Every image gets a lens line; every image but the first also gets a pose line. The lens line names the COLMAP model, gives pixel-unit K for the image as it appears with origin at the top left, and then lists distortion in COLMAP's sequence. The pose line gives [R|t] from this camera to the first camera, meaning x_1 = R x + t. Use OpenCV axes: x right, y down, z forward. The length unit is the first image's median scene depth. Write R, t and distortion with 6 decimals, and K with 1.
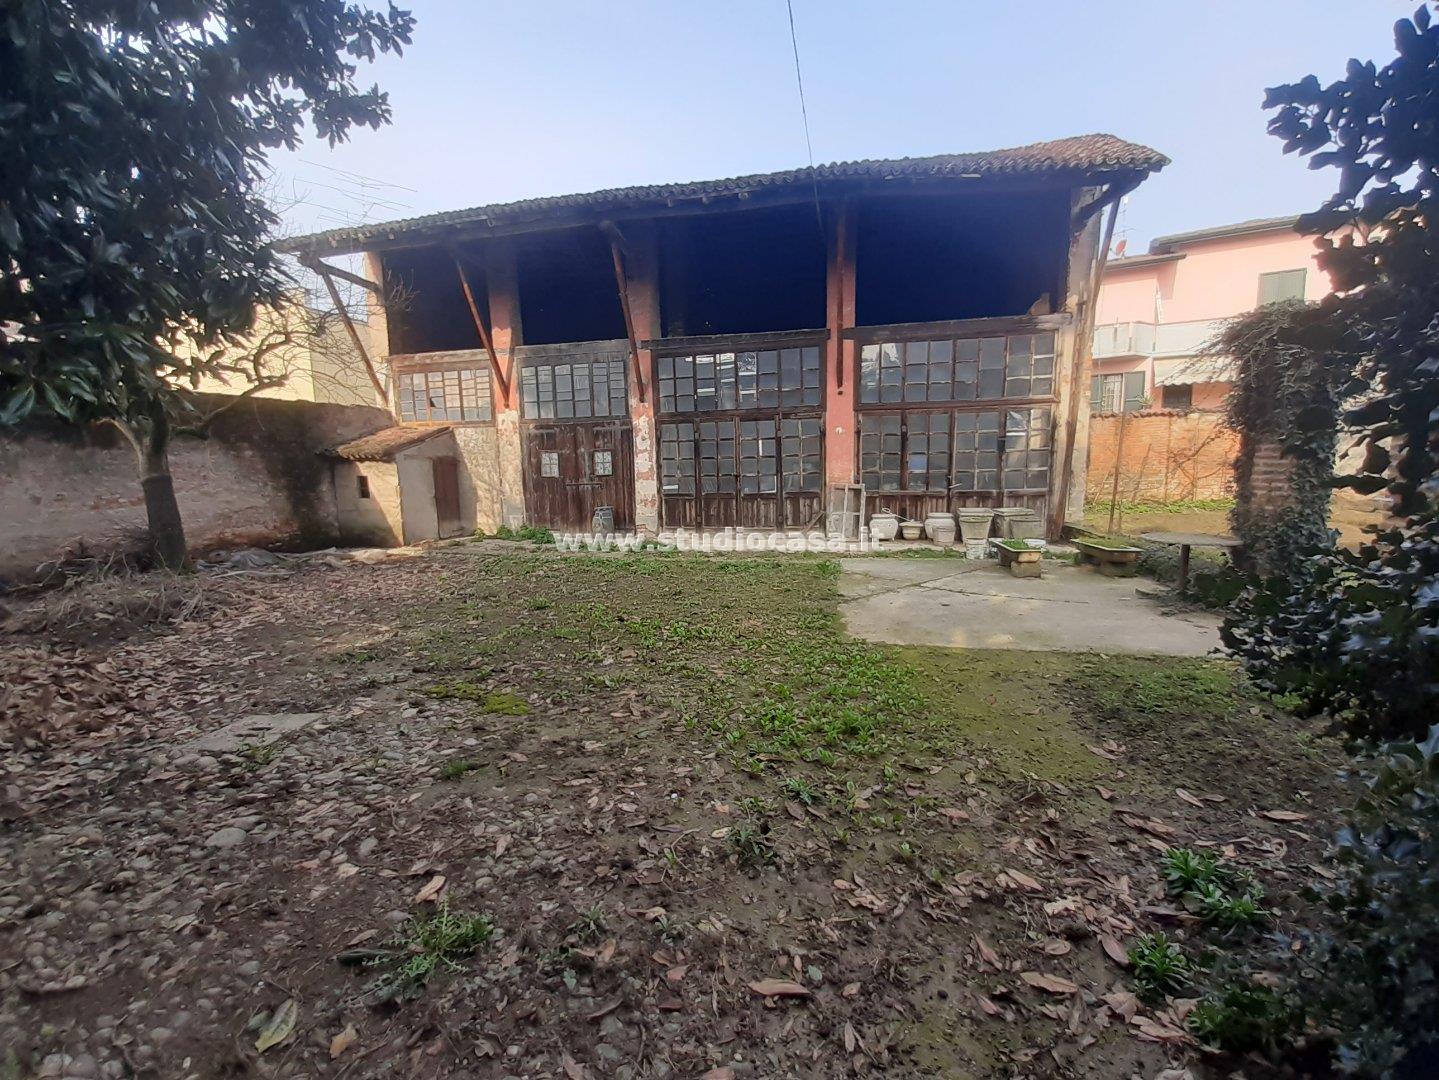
lens RADIAL K [[579.4, 0, 723.3], [0, 579.4, 540.7], [0, 0, 1]] dist [0.002881, -0.012334]
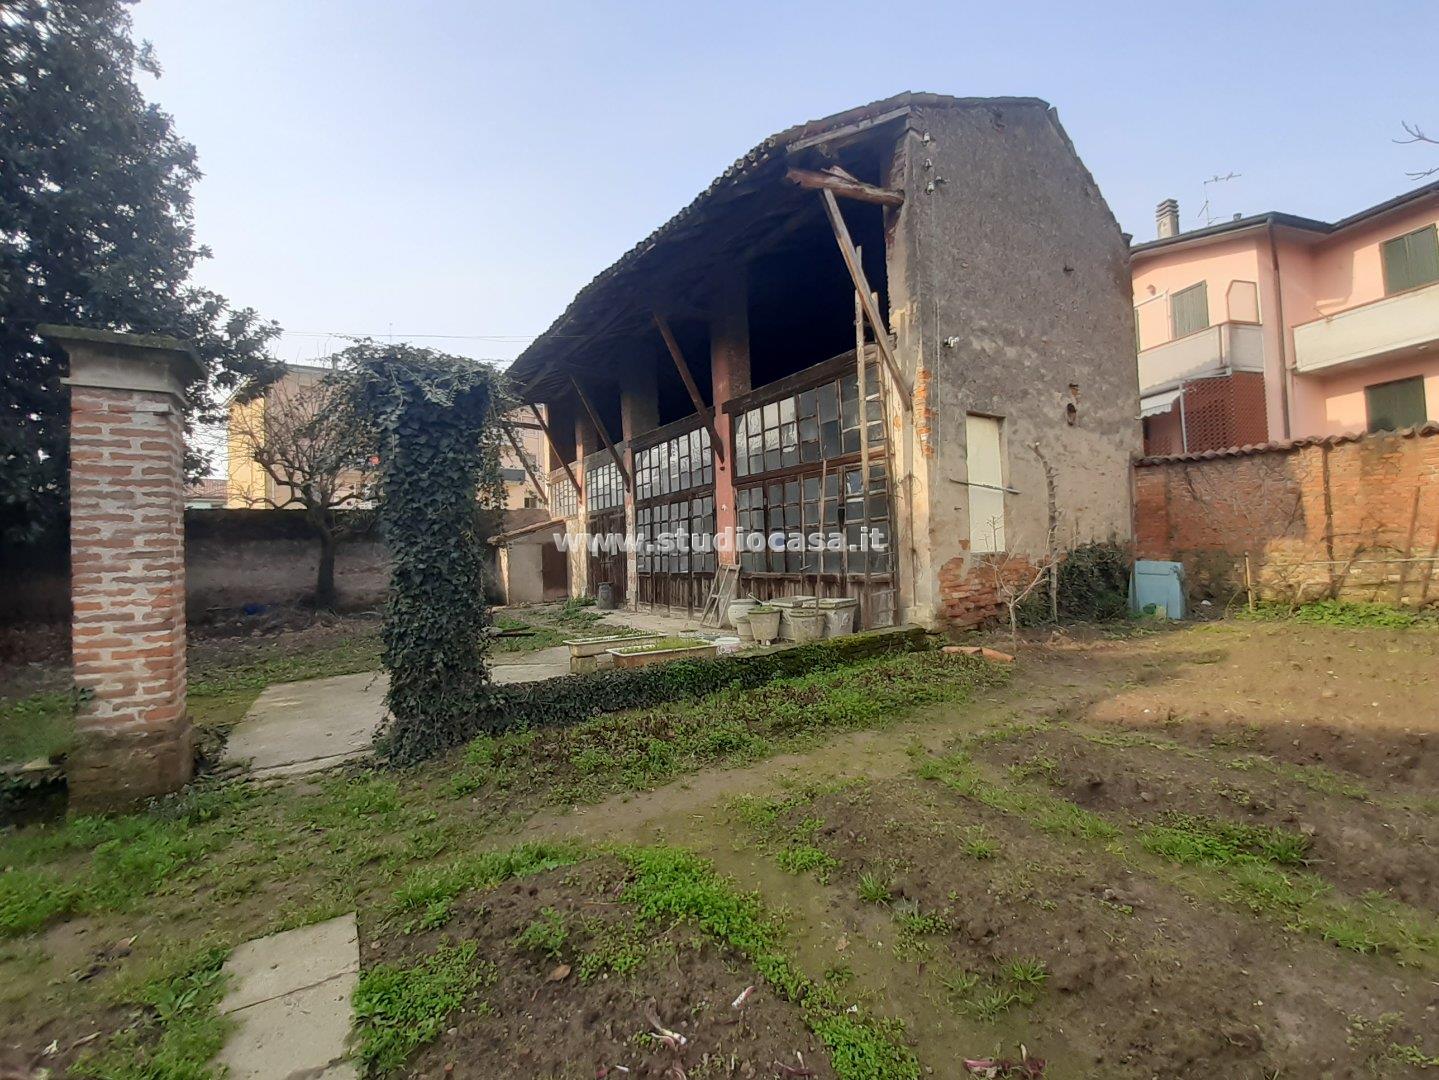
lens RADIAL K [[579.1, 0, 725.8], [0, 579.1, 537.5], [0, 0, 1]] dist [0.001543, -0.011866]
pose [[0.735396, -0.030626, -0.676945, 0.805951], [-0.042668, 0.994903, -0.091363, -0.053614], [0.676293, 0.096072, 0.730341, 0.300541]]
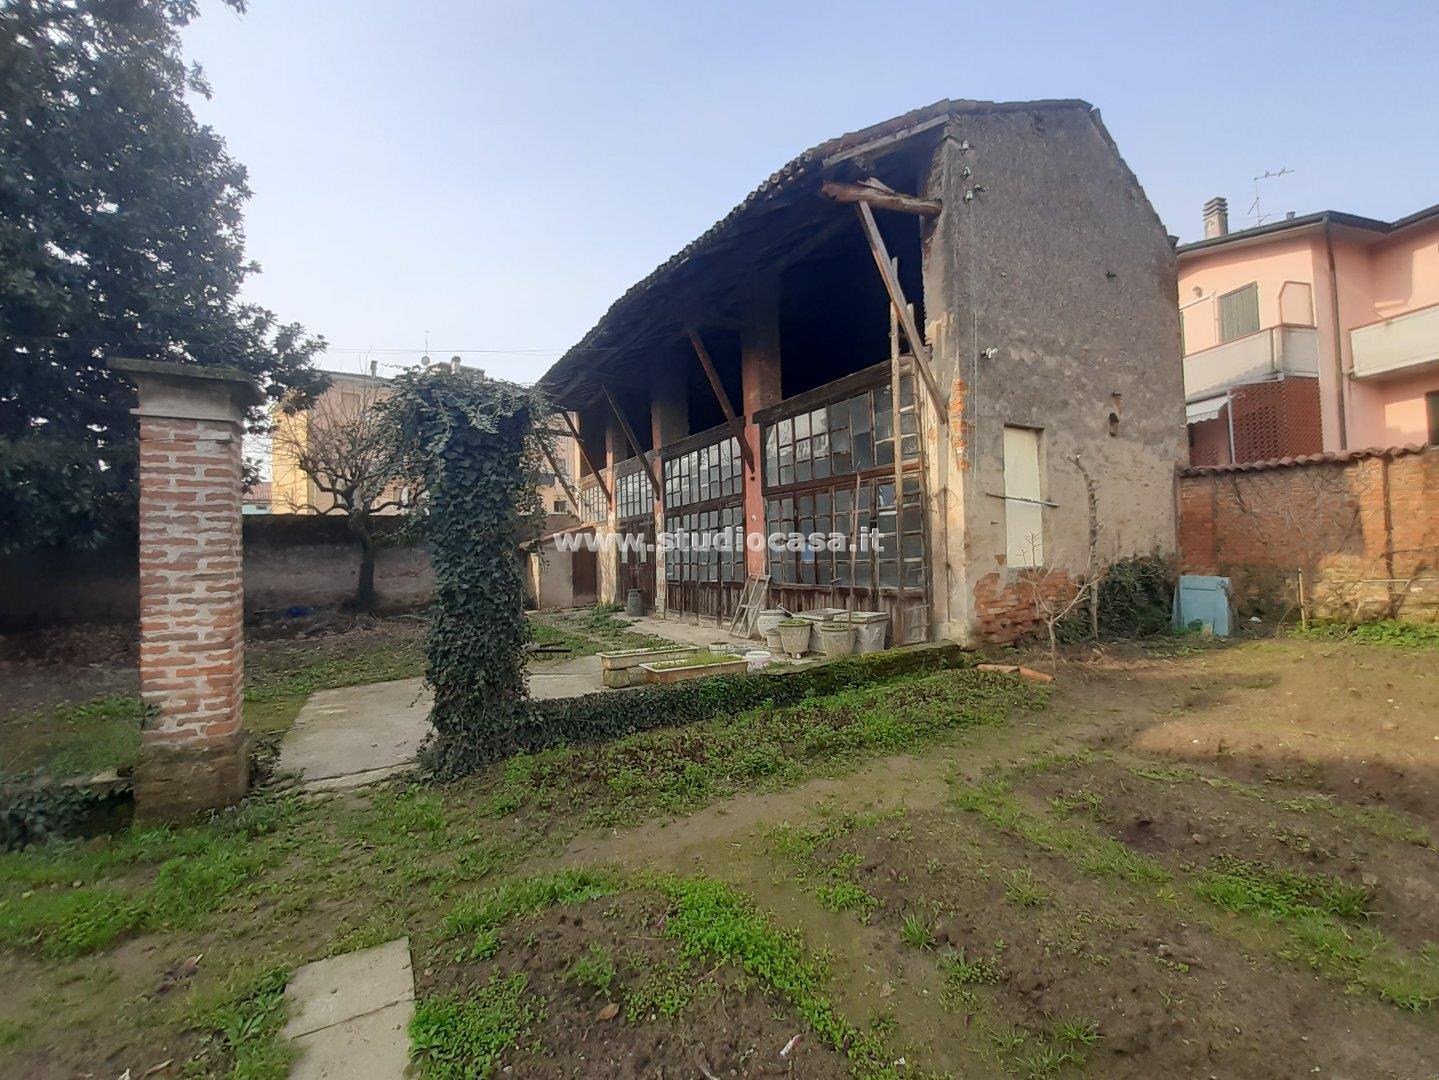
lens RADIAL K [[579.4, 0, 723.3], [0, 579.4, 540.7], [0, 0, 1]] dist [0.002881, -0.012334]
pose [[0.701582, -0.024908, -0.712153, 0.802570], [-0.054846, 0.994537, -0.088816, -0.063897], [0.710475, 0.101370, 0.696383, 0.294906]]
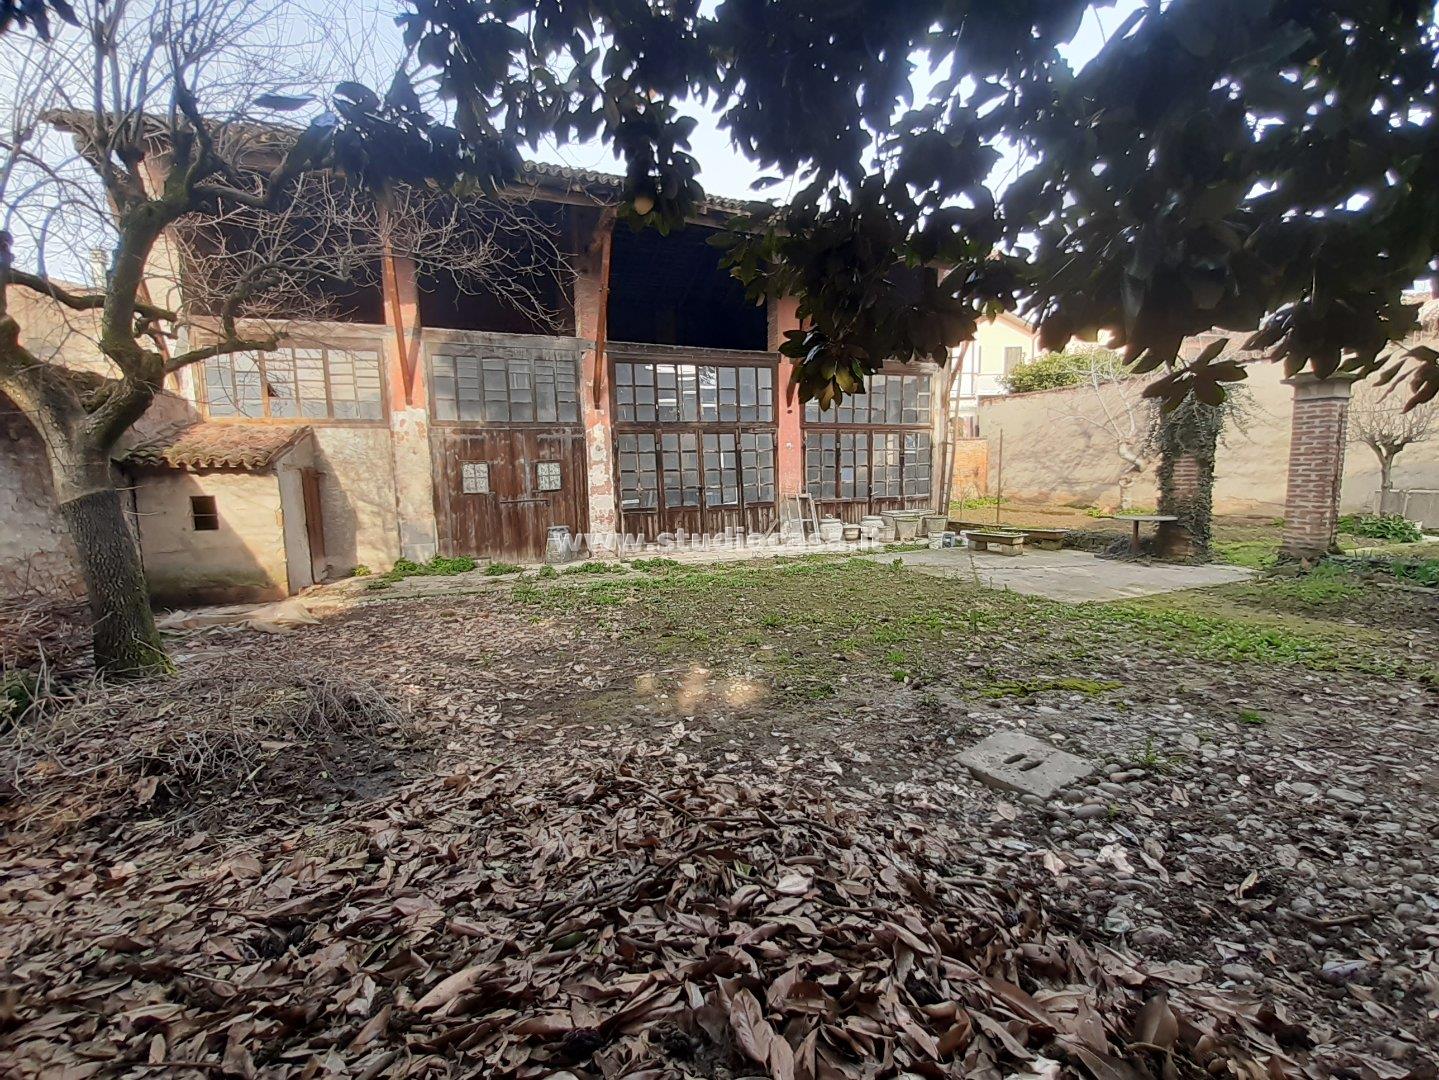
lens RADIAL K [[579.1, 0, 725.8], [0, 579.1, 537.5], [0, 0, 1]] dist [0.001543, -0.011866]
pose [[0.833999, -0.059396, 0.548560, -0.492908], [0.081196, 0.996577, -0.015542, -0.008418], [-0.545759, 0.057503, 0.835967, 0.149292]]
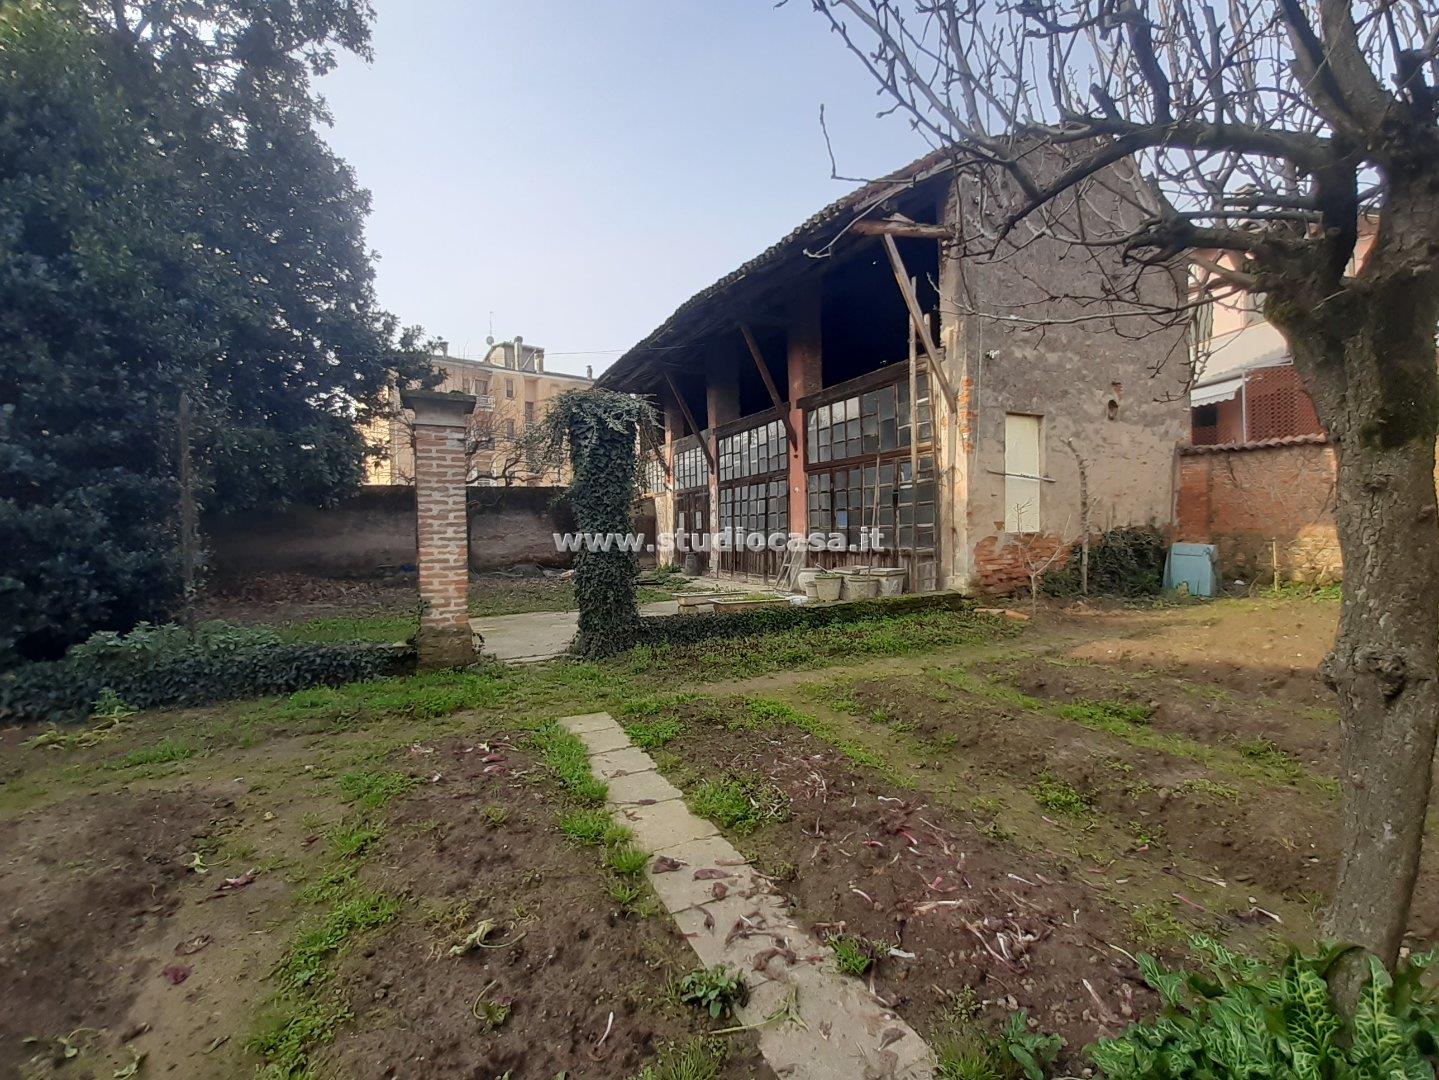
lens RADIAL K [[568.7, 0, 737.6], [0, 568.7, 540.8], [0, 0, 1]] dist [0.002062, -0.012547]
pose [[0.663397, 0.017271, -0.748068, 0.899827], [-0.066790, 0.997110, -0.036209, -0.045068], [0.745281, 0.073984, 0.662633, 0.193684]]
